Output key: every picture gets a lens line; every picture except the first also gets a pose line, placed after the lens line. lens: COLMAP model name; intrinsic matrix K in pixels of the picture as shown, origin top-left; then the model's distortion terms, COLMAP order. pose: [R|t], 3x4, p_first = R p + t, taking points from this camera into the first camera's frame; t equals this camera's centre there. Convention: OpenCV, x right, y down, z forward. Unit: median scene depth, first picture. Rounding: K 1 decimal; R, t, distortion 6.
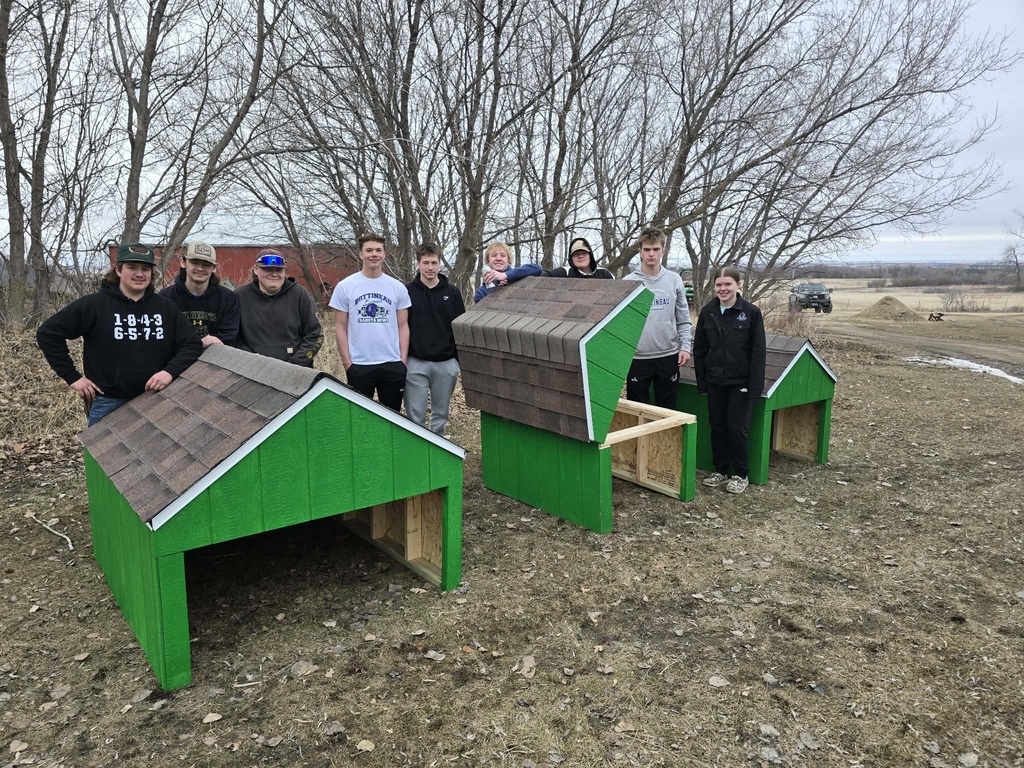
lens RADIAL K [[759.3, 0, 511.5], [0, 759.3, 387.8], [0, 0, 1]] dist [0.052791, -0.045451]
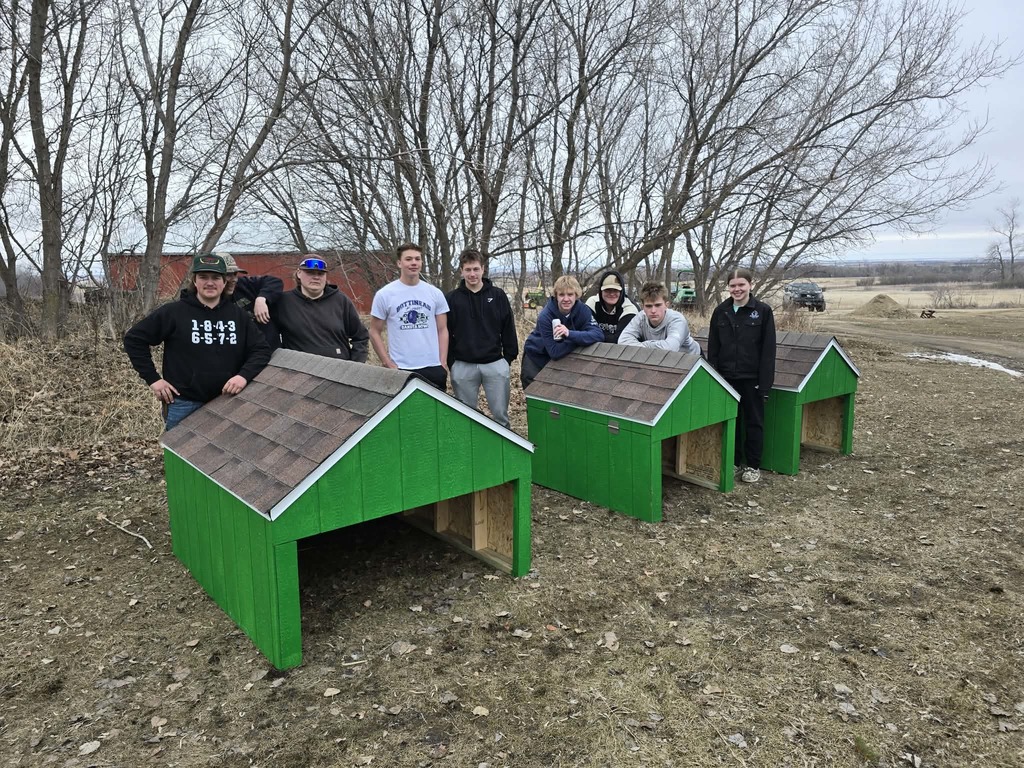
lens RADIAL K [[773.0, 0, 512.0], [0, 773.0, 384.0], [0, 0, 1]] dist [0.050718, -0.043713]
pose [[0.999471, -0.017672, 0.027320, -0.109771], [0.017976, 0.999779, -0.010909, 0.007874], [-0.027121, 0.011395, 0.999567, -0.078270]]
